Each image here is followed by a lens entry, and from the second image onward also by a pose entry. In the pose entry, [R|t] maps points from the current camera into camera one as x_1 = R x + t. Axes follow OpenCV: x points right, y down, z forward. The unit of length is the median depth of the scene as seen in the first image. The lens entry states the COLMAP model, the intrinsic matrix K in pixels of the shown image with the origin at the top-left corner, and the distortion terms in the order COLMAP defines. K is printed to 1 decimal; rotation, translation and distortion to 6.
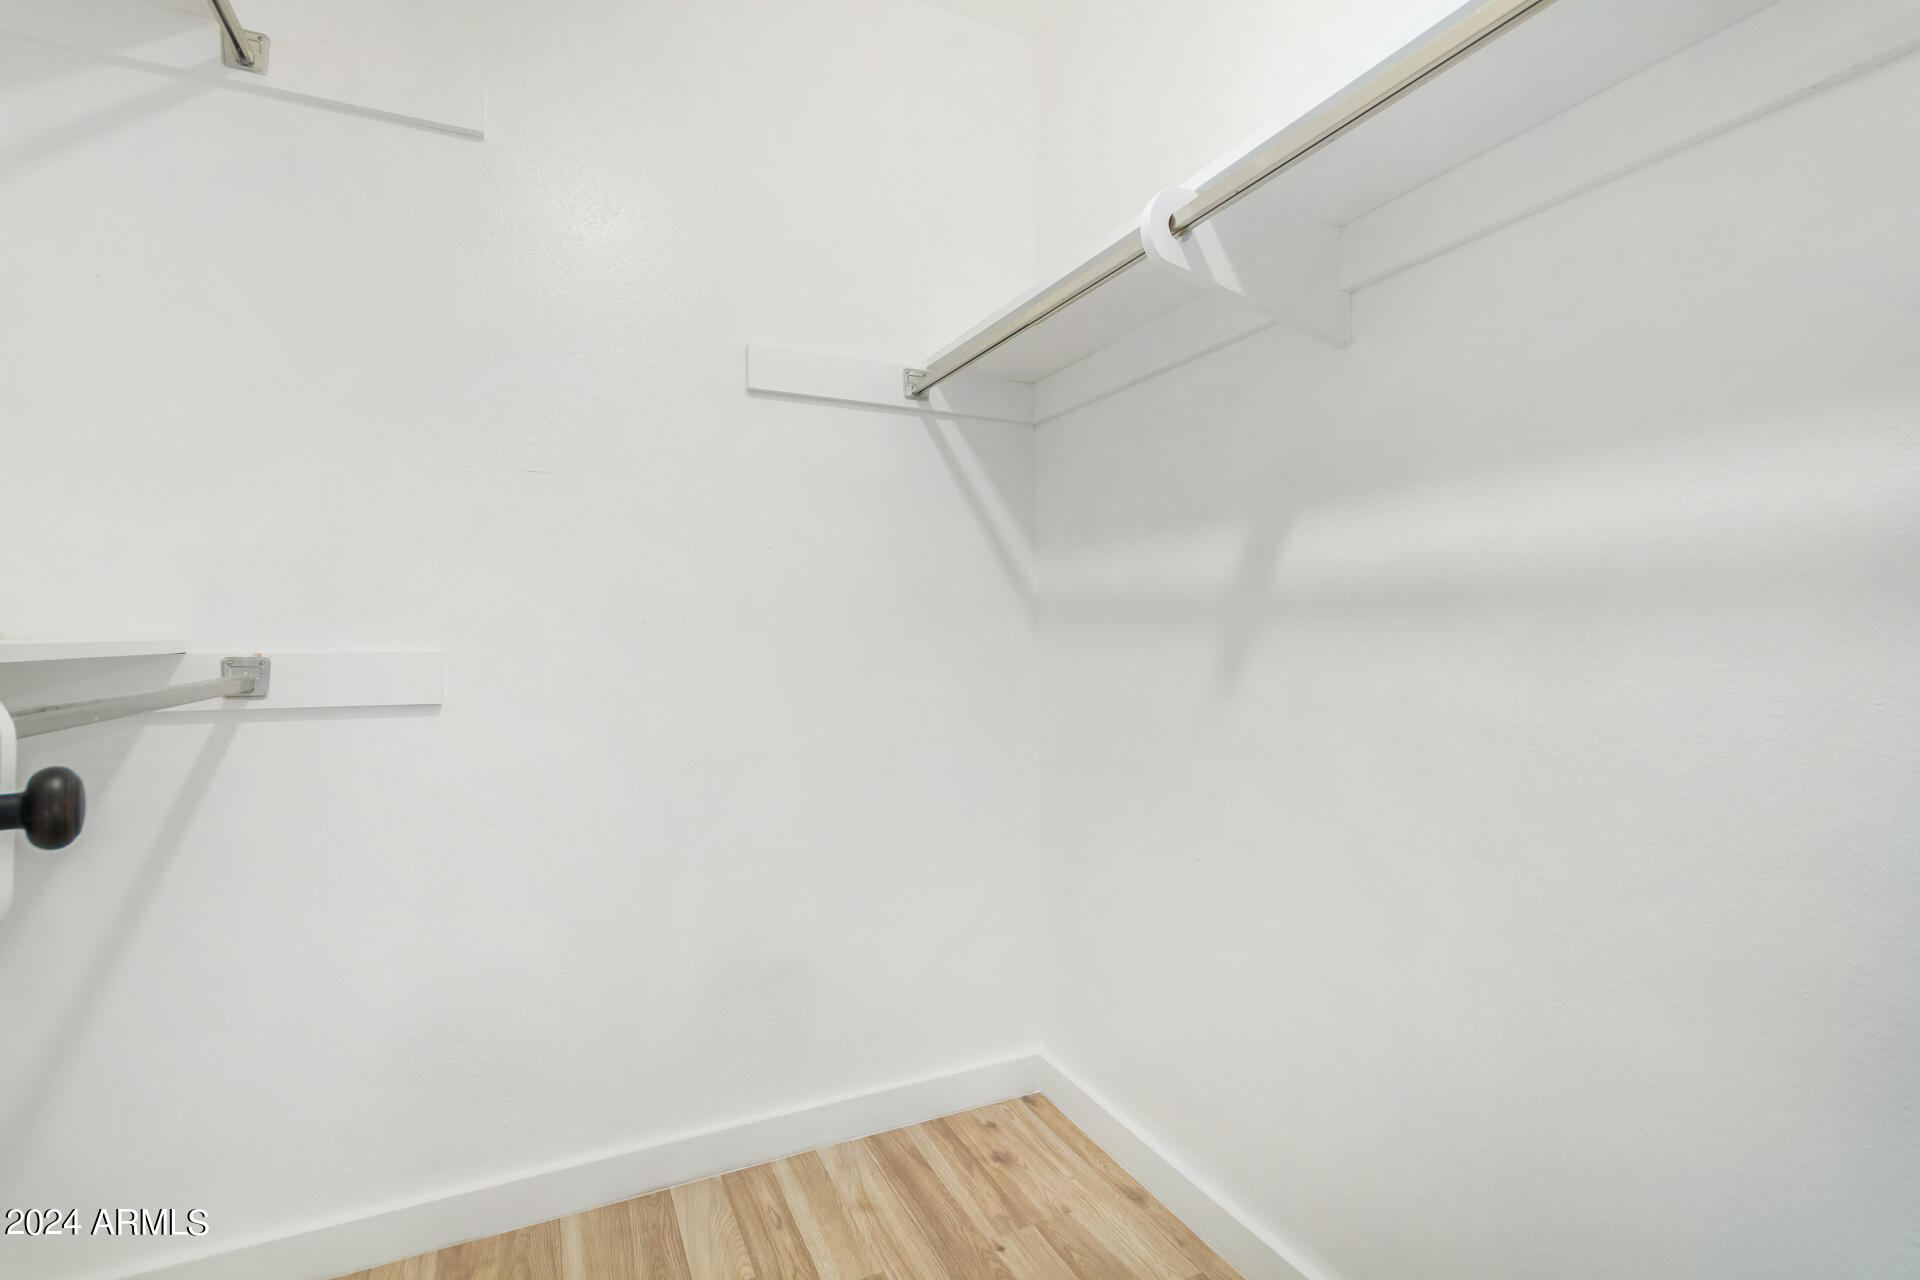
lens RADIAL K [[894.6, 0, 960.2], [0, 894.6, 644.8], [0, 0, 1]] dist [0.003091, 0.000425]
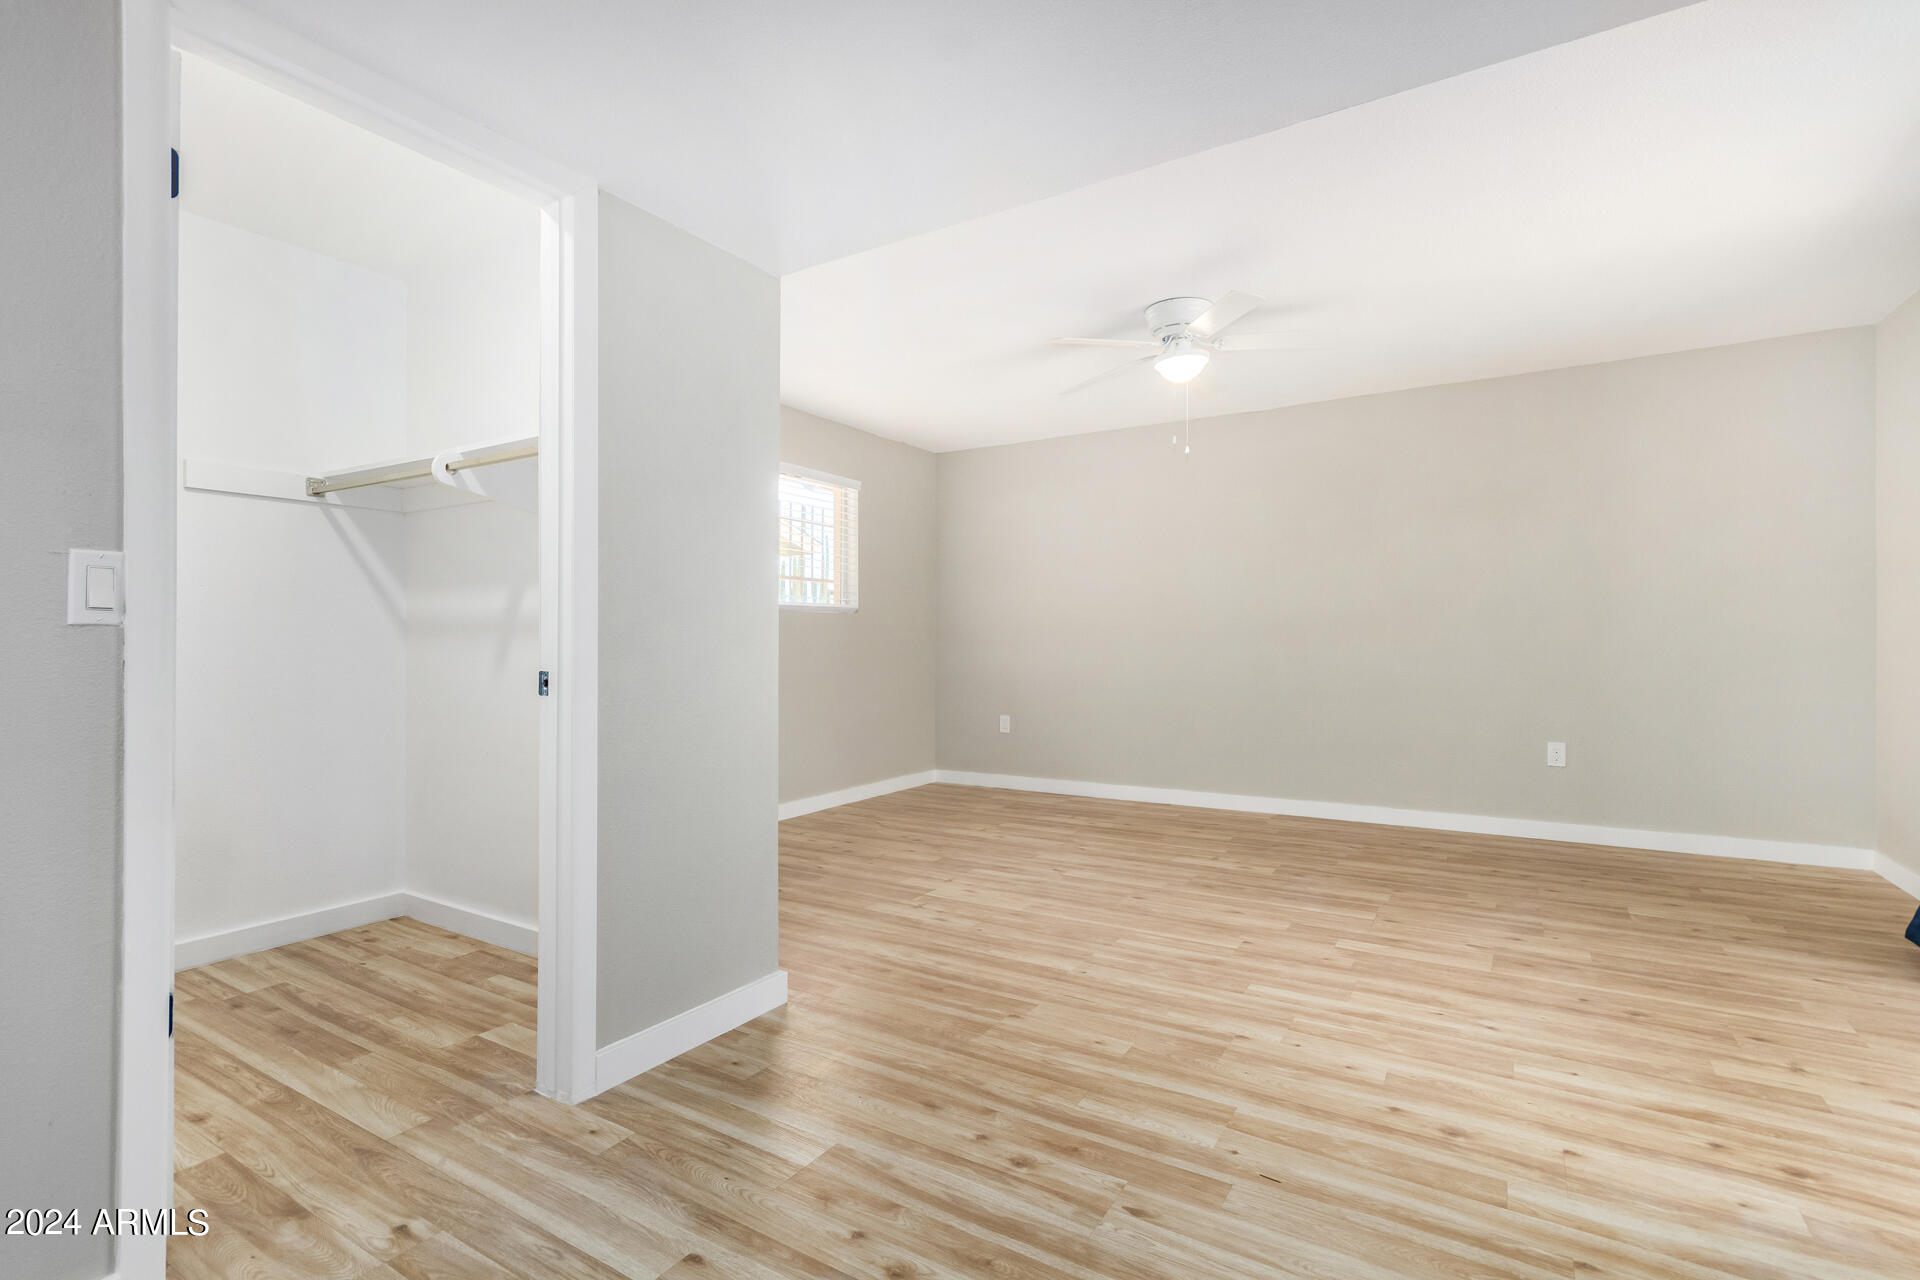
lens RADIAL K [[878.1, 0, 963.1], [0, 878.1, 628.1], [0, 0, 1]] dist [0.003443, -0.000667]
pose [[0.838334, 0.009372, 0.545076, 0.074461], [0.001283, 0.999816, -0.019164, -0.000289], [-0.545155, 0.016765, 0.838167, -1.072614]]
